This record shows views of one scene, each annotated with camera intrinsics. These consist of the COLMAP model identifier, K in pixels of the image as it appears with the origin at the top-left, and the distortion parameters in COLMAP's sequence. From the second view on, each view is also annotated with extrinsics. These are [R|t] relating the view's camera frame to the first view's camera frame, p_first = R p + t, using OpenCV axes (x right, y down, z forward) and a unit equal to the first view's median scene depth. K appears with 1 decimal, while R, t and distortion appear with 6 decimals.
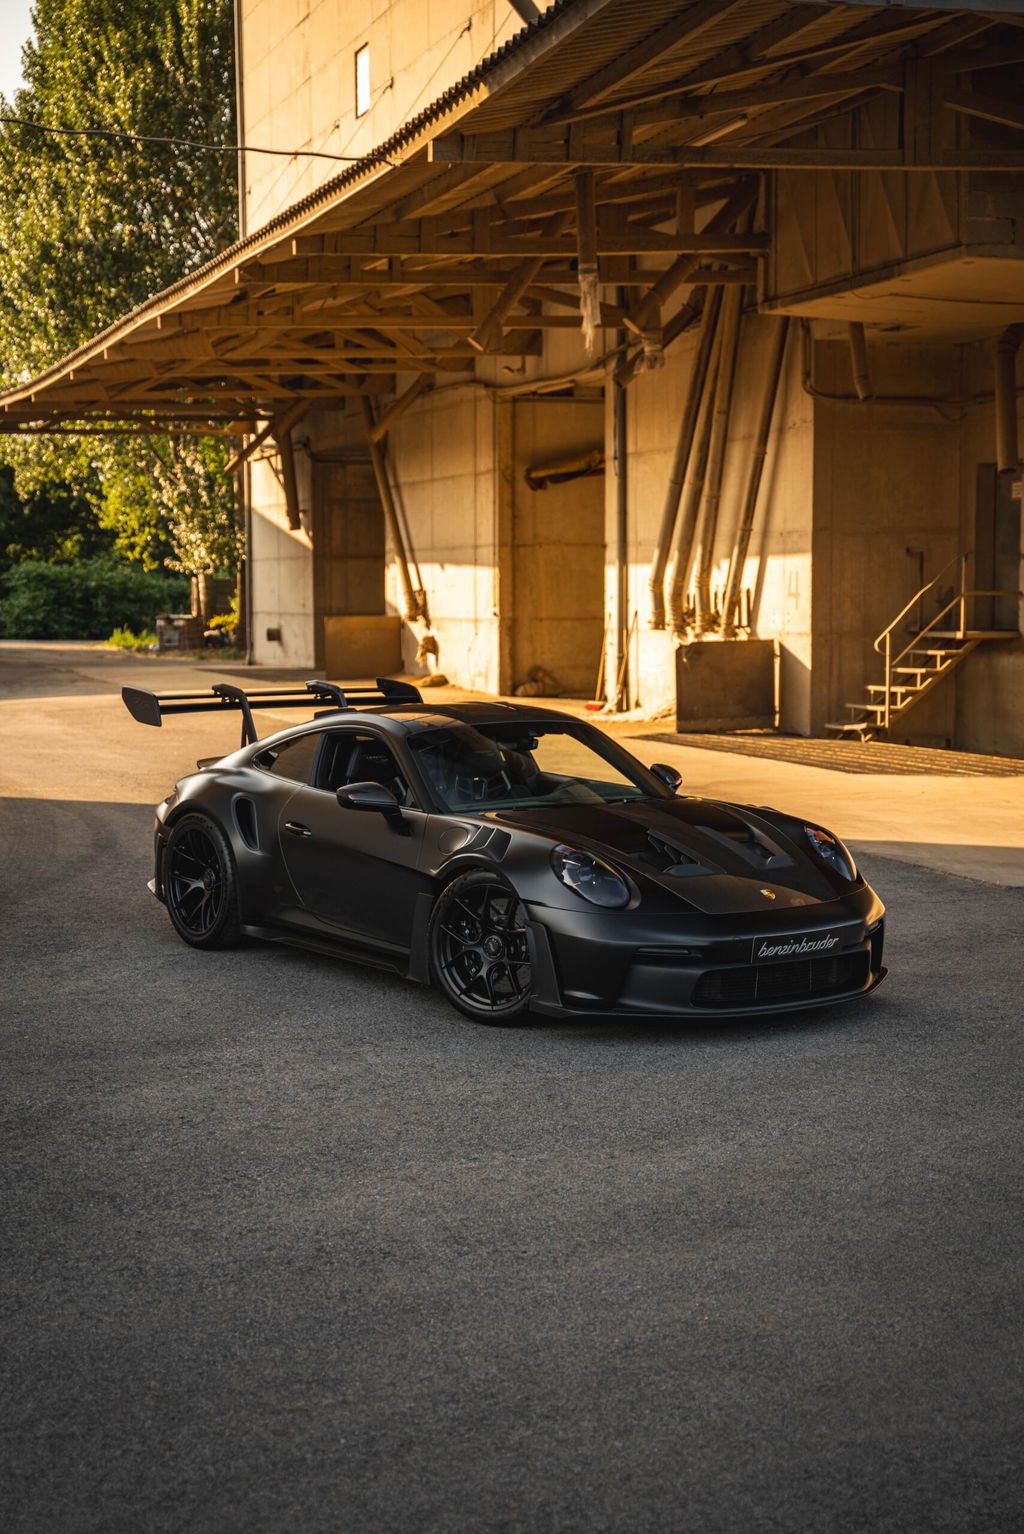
lens RADIAL K [[2442.2, 0, 503.4], [0, 2442.2, 773.0], [0, 0, 1]] dist [0.159506, 0.456719]
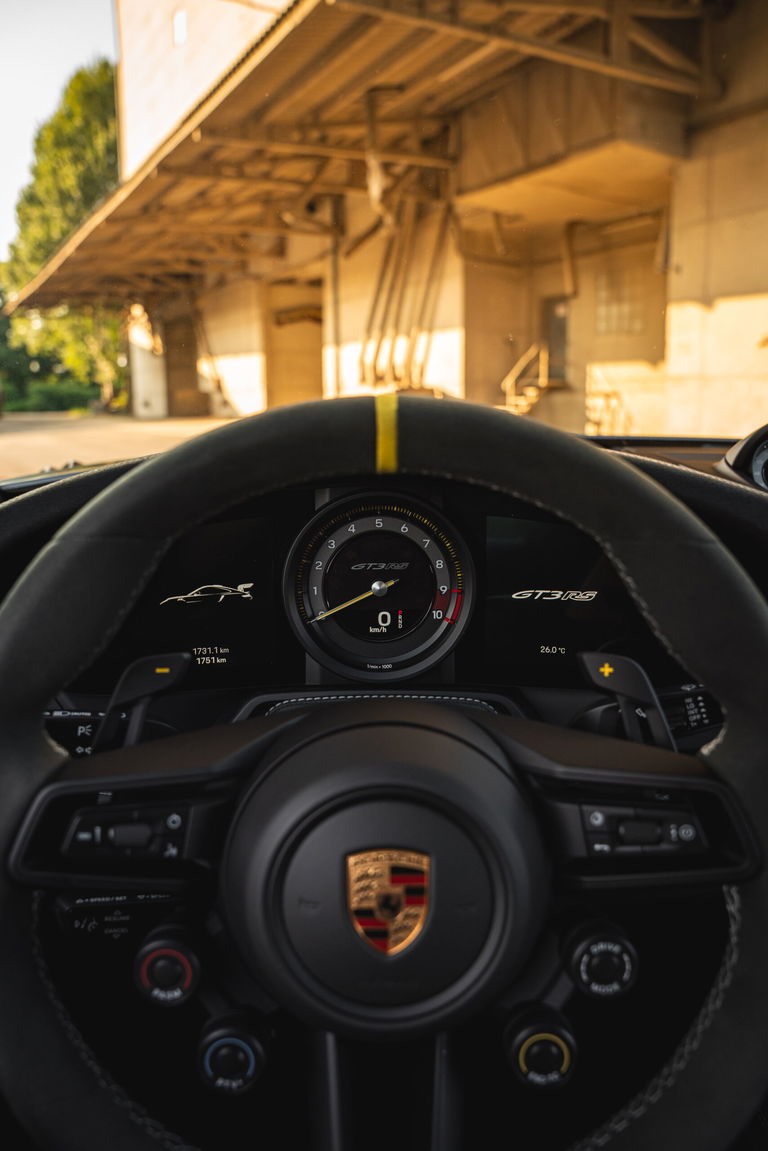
lens RADIAL K [[804.5, 0, 384.0], [0, 804.5, 575.5], [0, 0, 1]] dist [-0.181846, 0.153130]
pose [[0.976302, -0.051252, 0.210258, -0.065818], [0.020228, 0.988911, 0.147125, 0.000836], [-0.215467, -0.139385, 0.966512, 0.347250]]
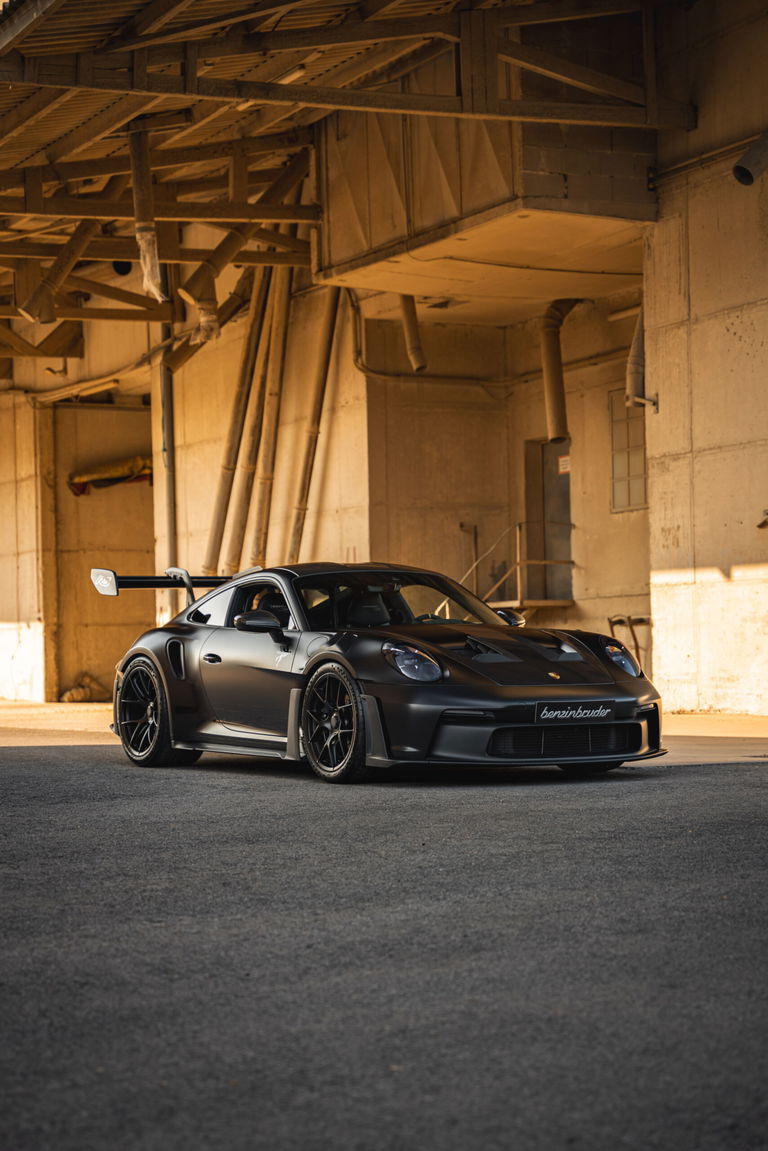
lens RADIAL K [[2373.7, 0, 364.4], [0, 2373.7, 609.4], [0, 0, 1]] dist [0.340118, 0.108752]
pose [[0.989438, -0.014828, 0.144199, -0.015506], [0.028930, 0.994942, -0.096196, 0.033847], [-0.142043, 0.099352, 0.984862, 0.038350]]
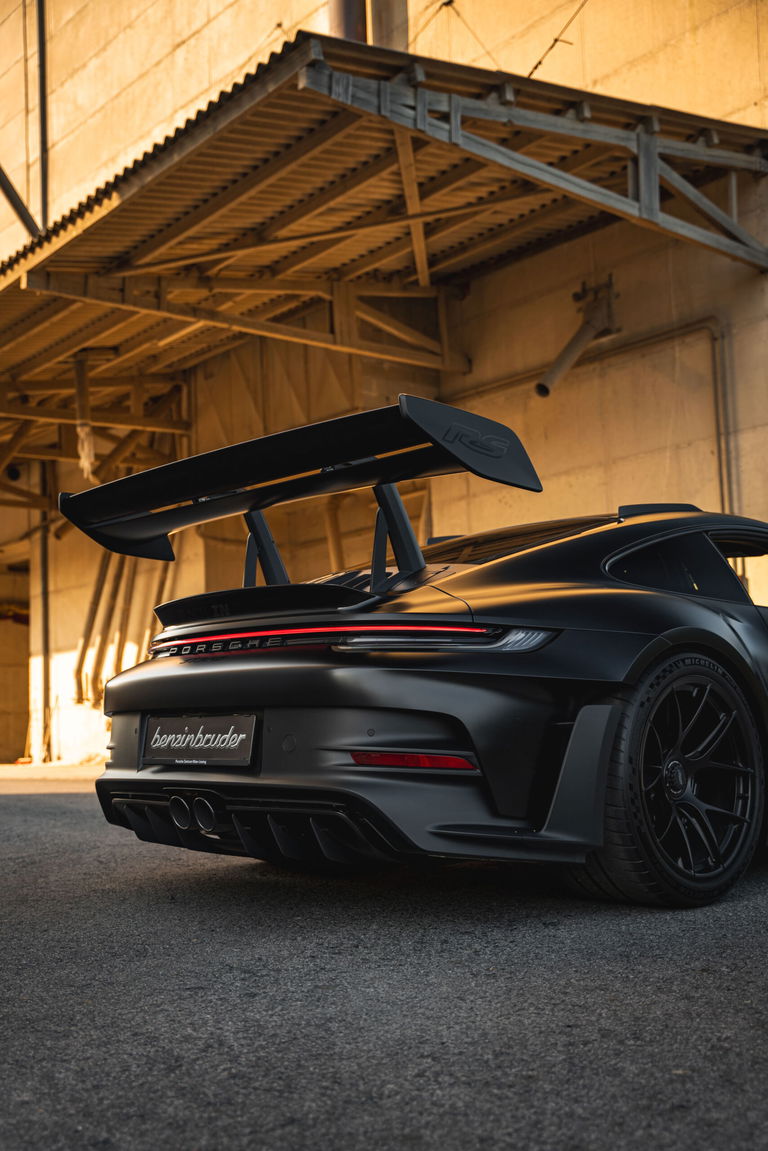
lens RADIAL K [[1297.5, 0, 366.9], [0, 1297.5, 598.3], [0, 0, 1]] dist [0.008502, 0.026147]
pose [[0.926263, 0.016444, 0.376520, -0.073283], [0.054657, 0.982624, -0.177375, 0.027886], [-0.372894, 0.184875, 0.909270, 0.212623]]
